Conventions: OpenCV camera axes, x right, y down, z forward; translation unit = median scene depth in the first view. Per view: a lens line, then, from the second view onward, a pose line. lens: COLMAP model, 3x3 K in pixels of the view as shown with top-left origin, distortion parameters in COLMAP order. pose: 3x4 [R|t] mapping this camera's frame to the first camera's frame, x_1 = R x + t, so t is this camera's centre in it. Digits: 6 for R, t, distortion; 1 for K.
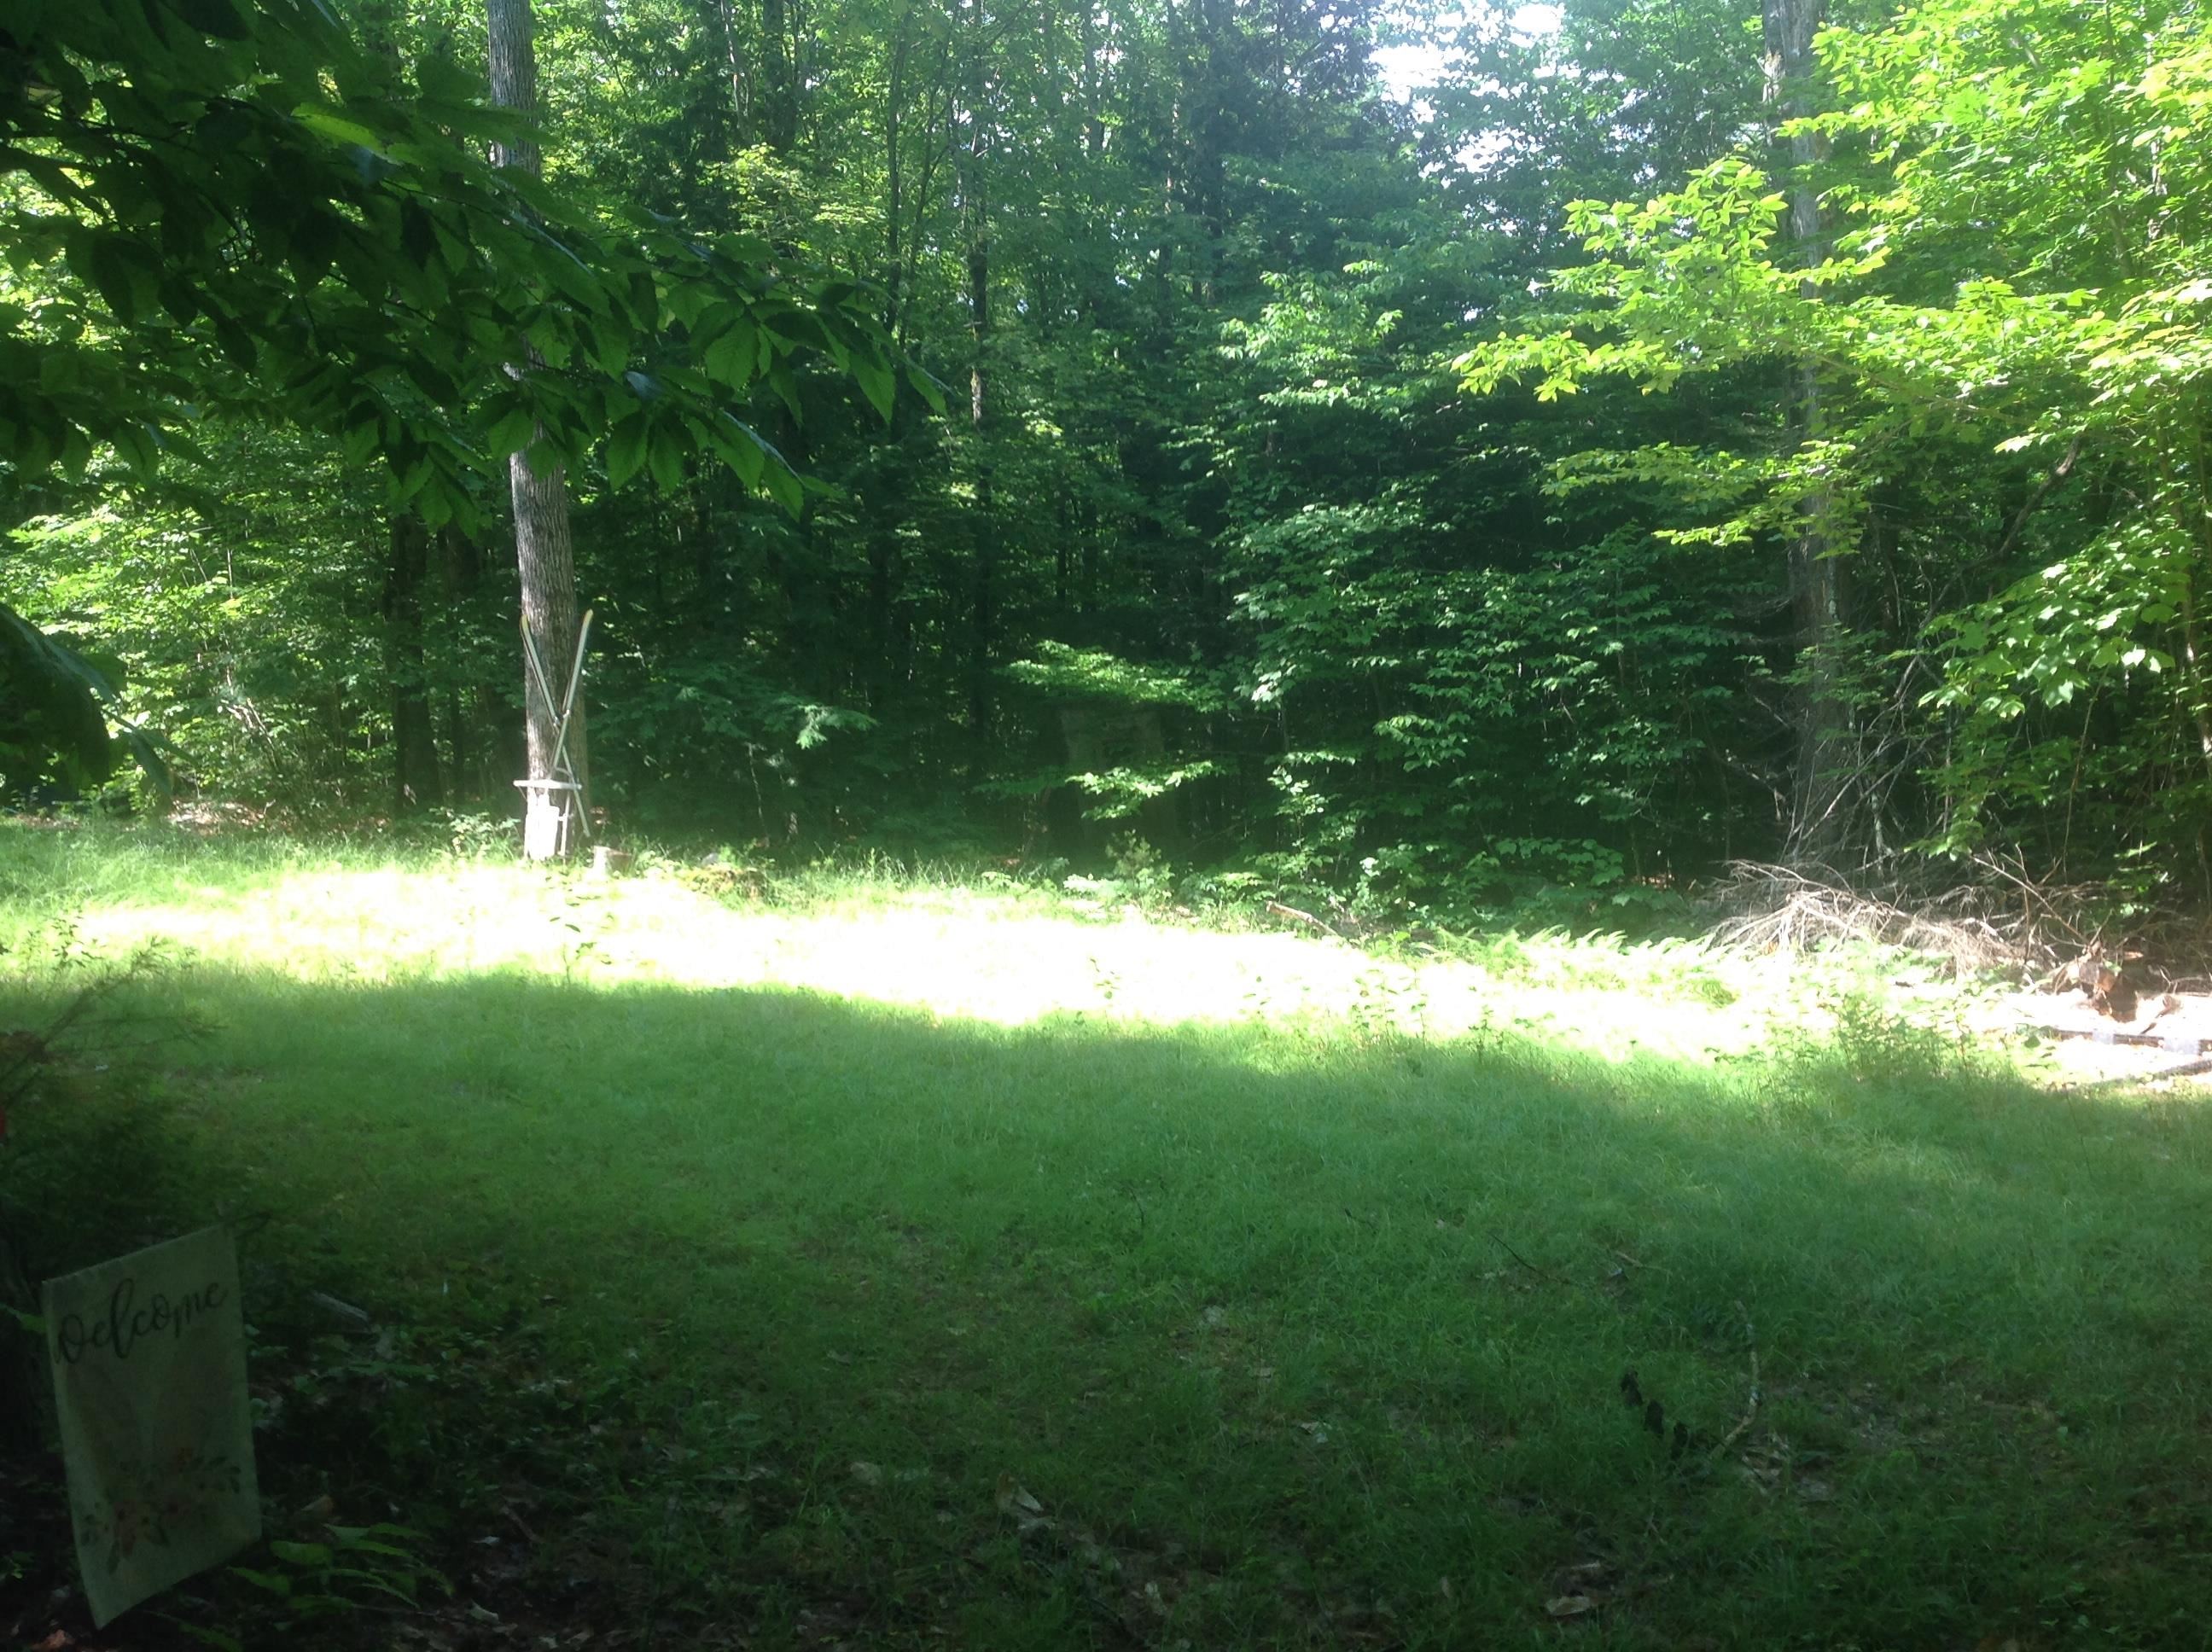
lens RADIAL K [[2070.0, 0, 1119.1], [0, 2070.0, 865.9], [0, 0, 1]] dist [0.188193, -0.442617]
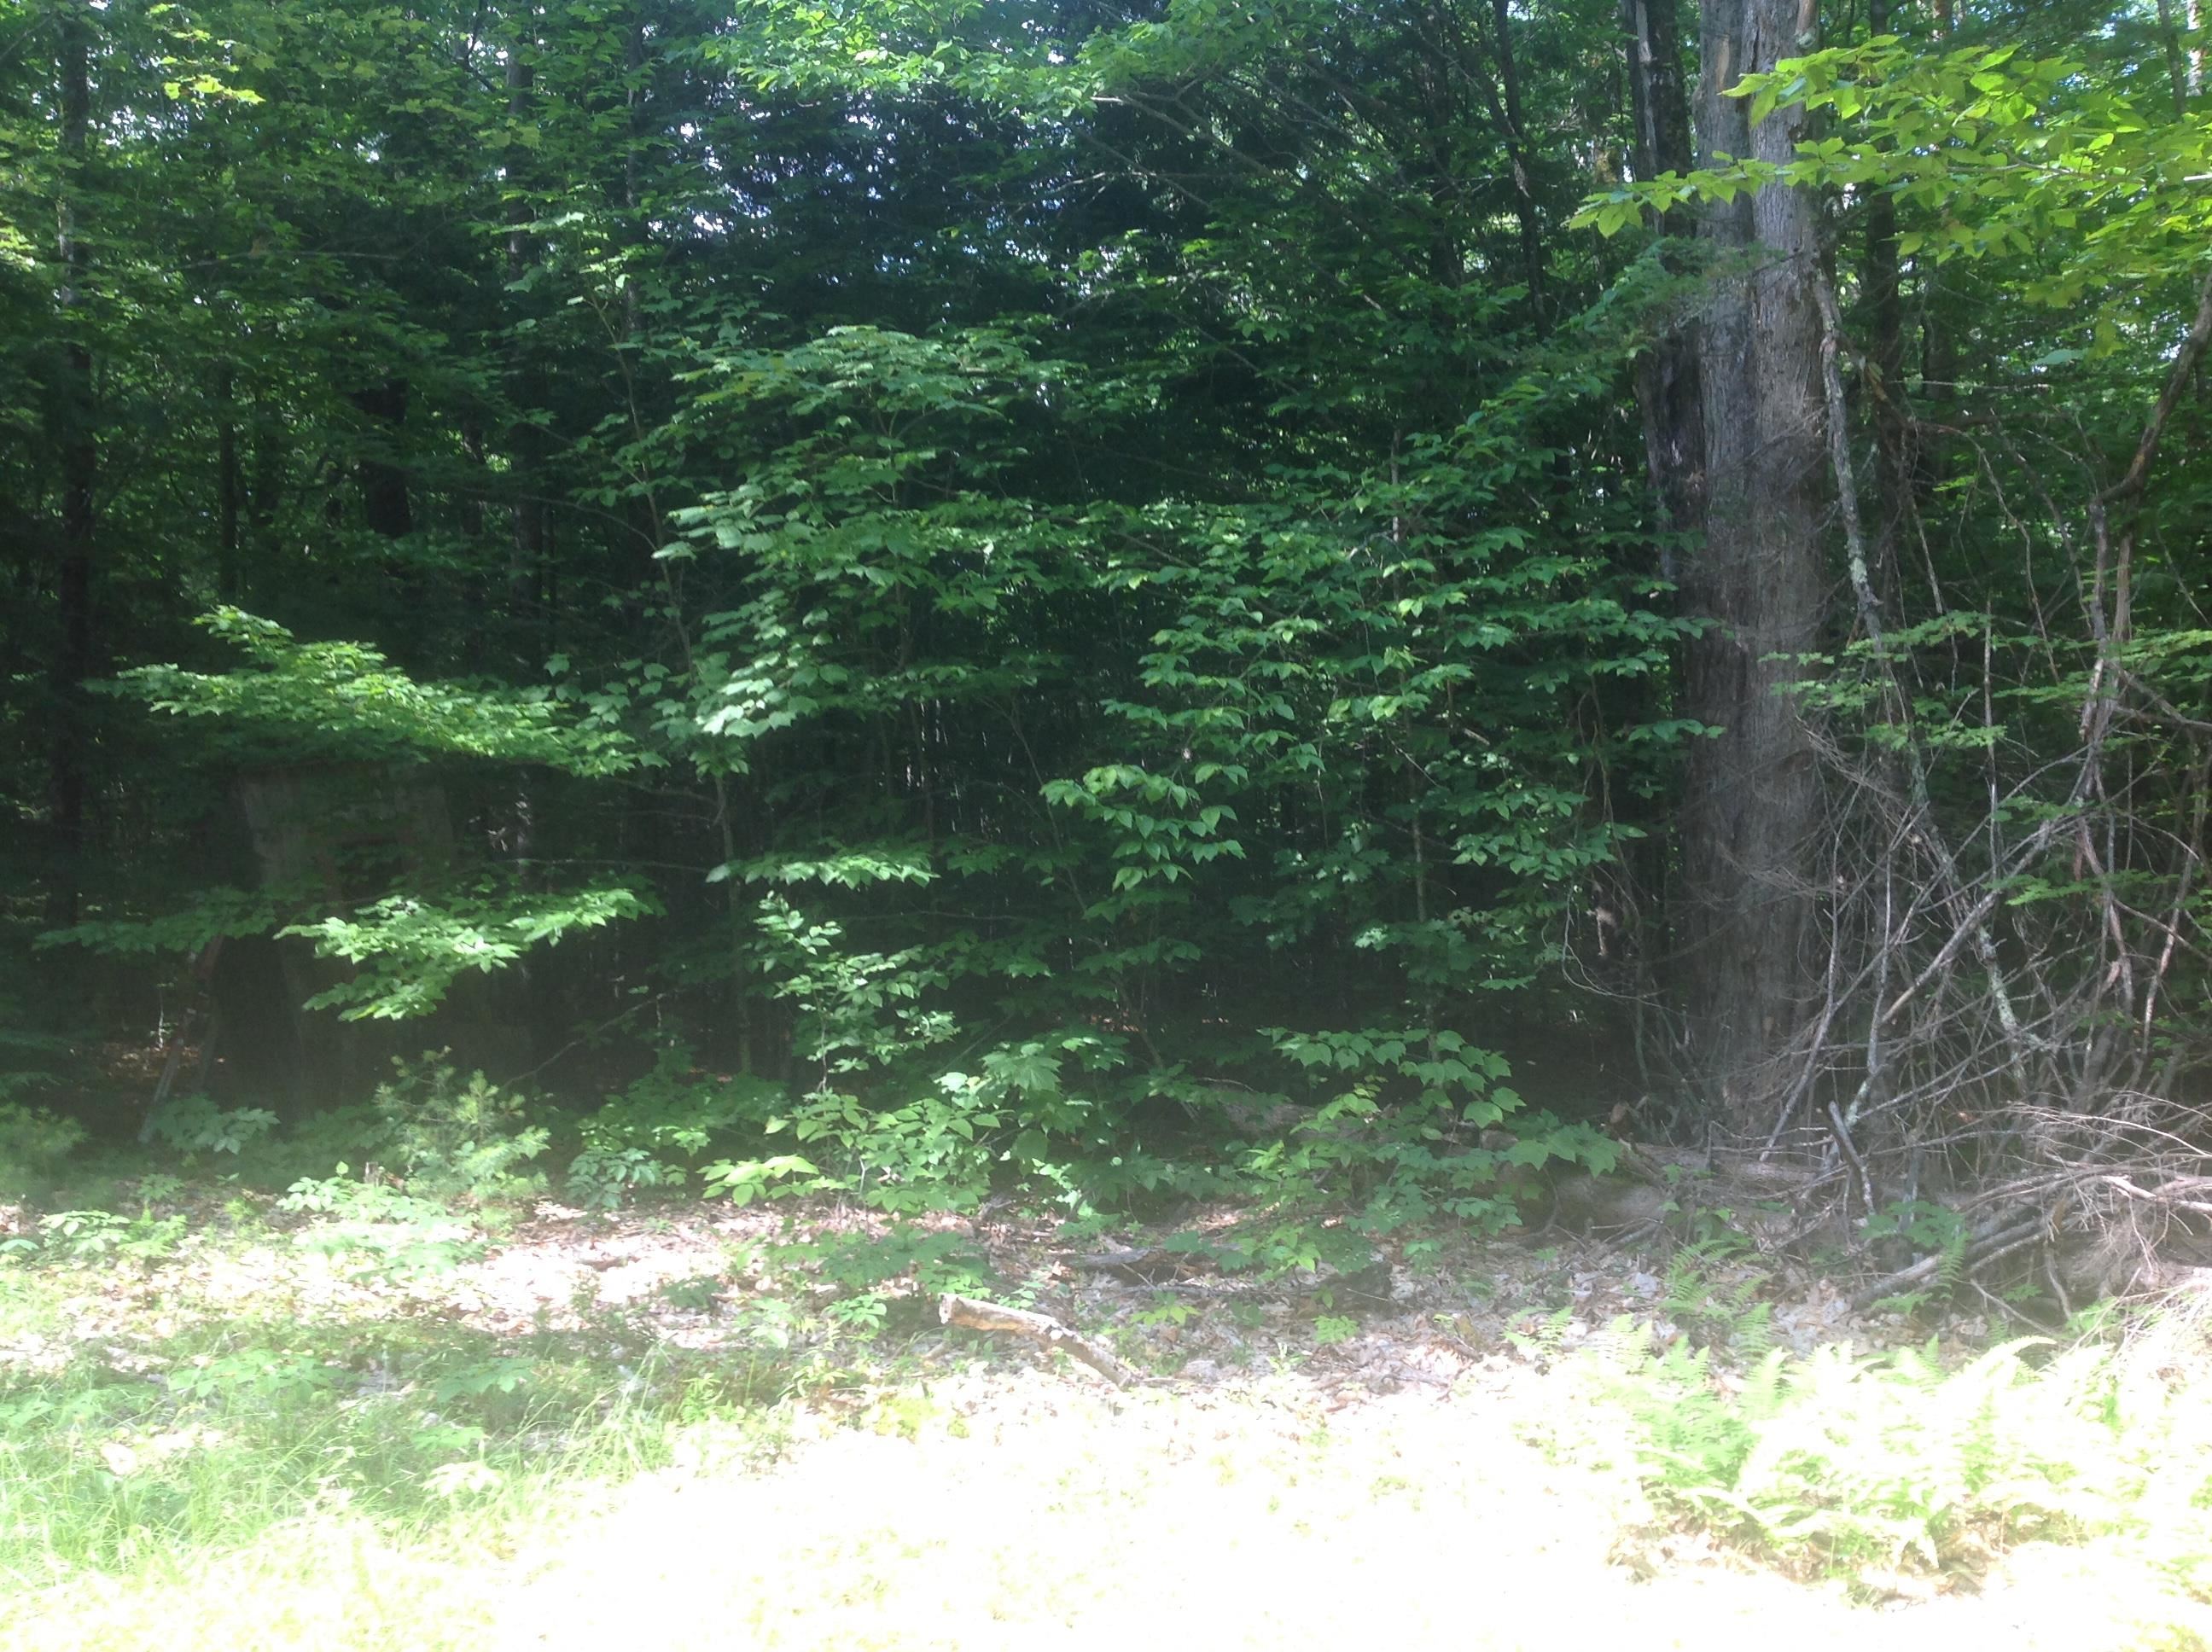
lens RADIAL K [[2070.0, 0, 1119.1], [0, 2070.0, 865.9], [0, 0, 1]] dist [0.188193, -0.442617]
pose [[0.937327, -0.008979, 0.348336, -0.013115], [0.034968, 0.997045, -0.068395, -0.019816], [-0.346692, 0.076290, 0.934871, 0.549068]]
